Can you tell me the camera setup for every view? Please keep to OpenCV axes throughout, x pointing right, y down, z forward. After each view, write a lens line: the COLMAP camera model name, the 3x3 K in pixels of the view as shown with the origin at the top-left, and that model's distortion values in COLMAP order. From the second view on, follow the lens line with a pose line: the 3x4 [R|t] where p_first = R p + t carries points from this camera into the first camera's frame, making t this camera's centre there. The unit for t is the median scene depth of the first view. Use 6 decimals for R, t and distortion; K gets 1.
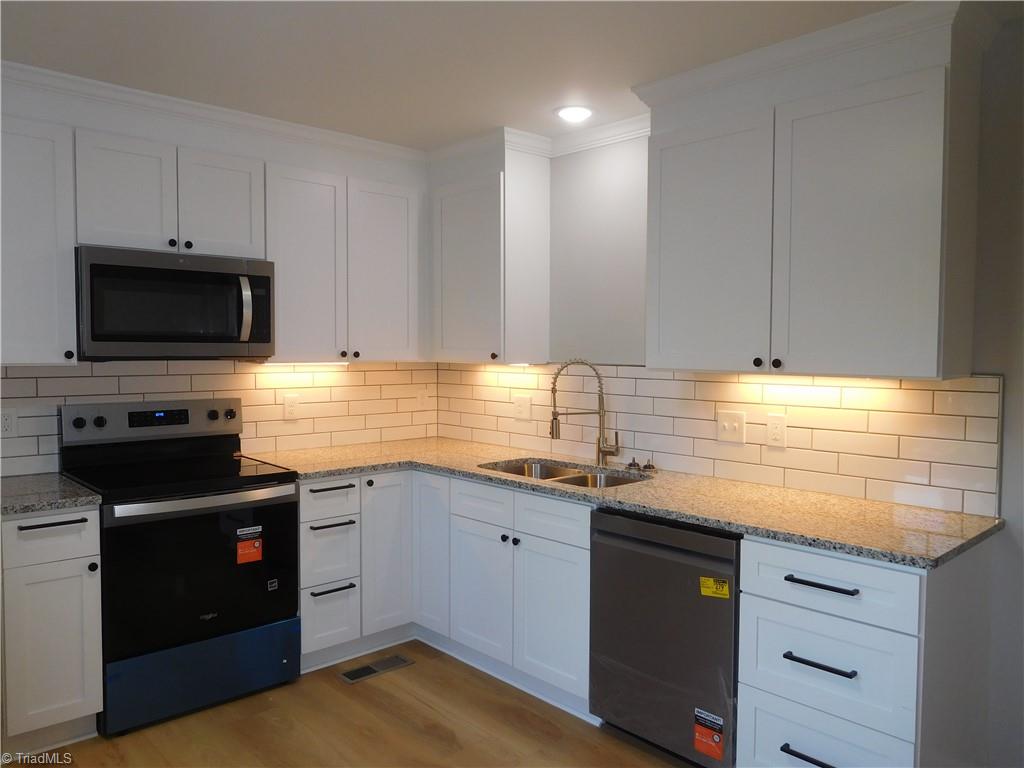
lens RADIAL K [[763.3, 0, 512.0], [0, 763.3, 384.0], [0, 0, 1]] dist [-0.009372, 0.010633]
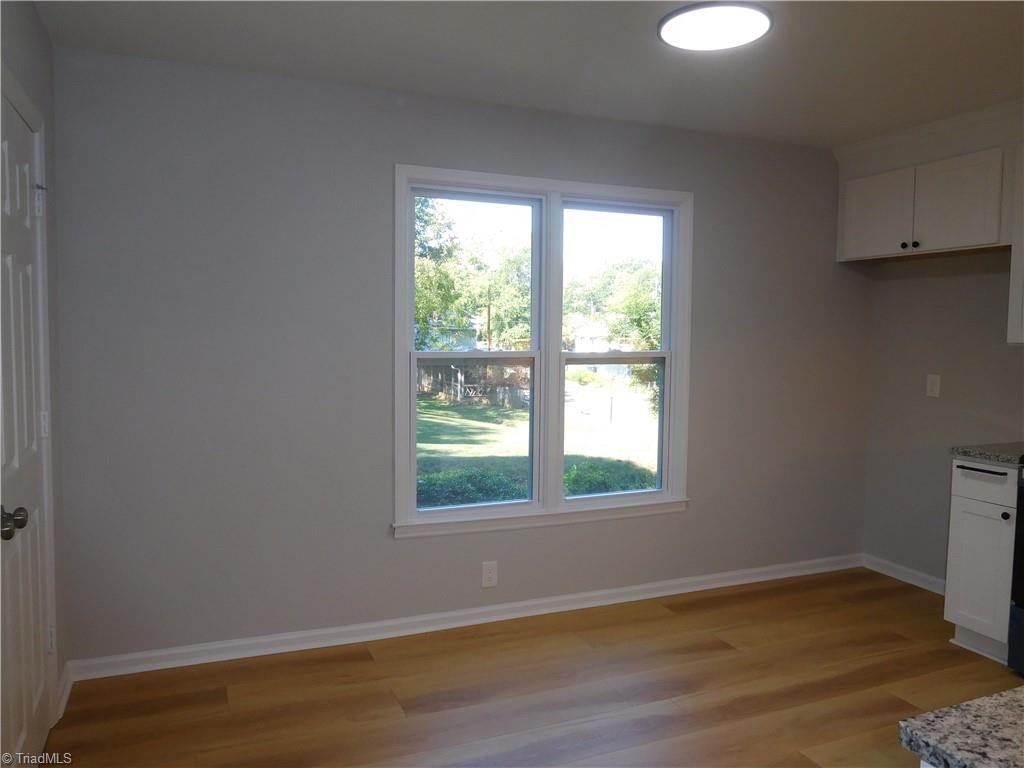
lens RADIAL K [[763.3, 0, 512.0], [0, 763.3, 384.0], [0, 0, 1]] dist [-0.009372, 0.010633]
pose [[-0.344027, 0.052964, -0.937465, 0.678727], [-0.058625, 0.995248, 0.077742, -0.007545], [0.937128, 0.081704, -0.339287, 0.567385]]
